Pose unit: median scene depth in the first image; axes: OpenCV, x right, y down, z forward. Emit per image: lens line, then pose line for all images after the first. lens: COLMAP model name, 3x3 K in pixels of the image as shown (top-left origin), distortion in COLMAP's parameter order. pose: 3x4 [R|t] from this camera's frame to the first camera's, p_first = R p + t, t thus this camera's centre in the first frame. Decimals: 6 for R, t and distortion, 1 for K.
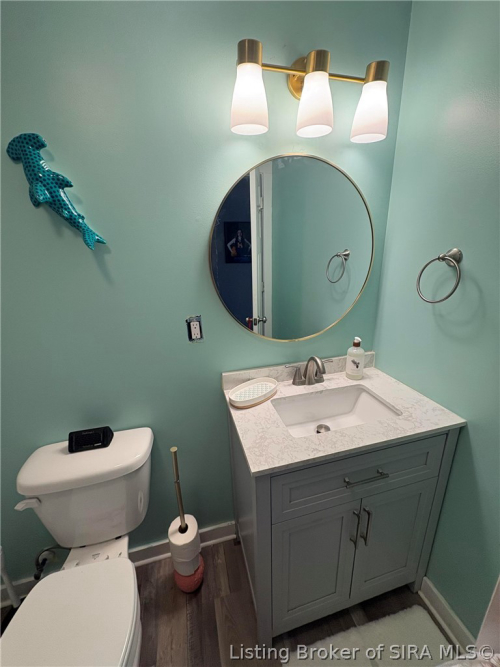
lens RADIAL K [[261.1, 0, 250.0], [0, 261.1, 333.5], [0, 0, 1]] dist [-0.000591, 0.000032]
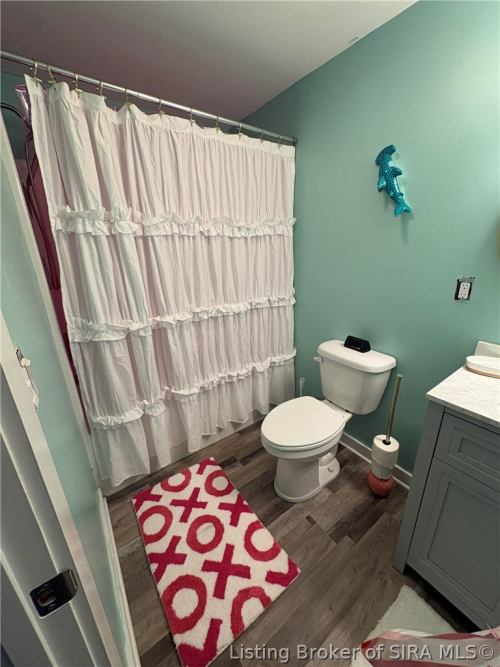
lens RADIAL K [[261.1, 0, 250.0], [0, 261.1, 333.5], [0, 0, 1]] dist [-0.000591, 0.000032]
pose [[0.349957, 0.328099, -0.877428, 0.533599], [-0.261371, 0.933659, 0.244879, 0.132356], [0.899564, 0.143637, 0.412496, -0.237093]]
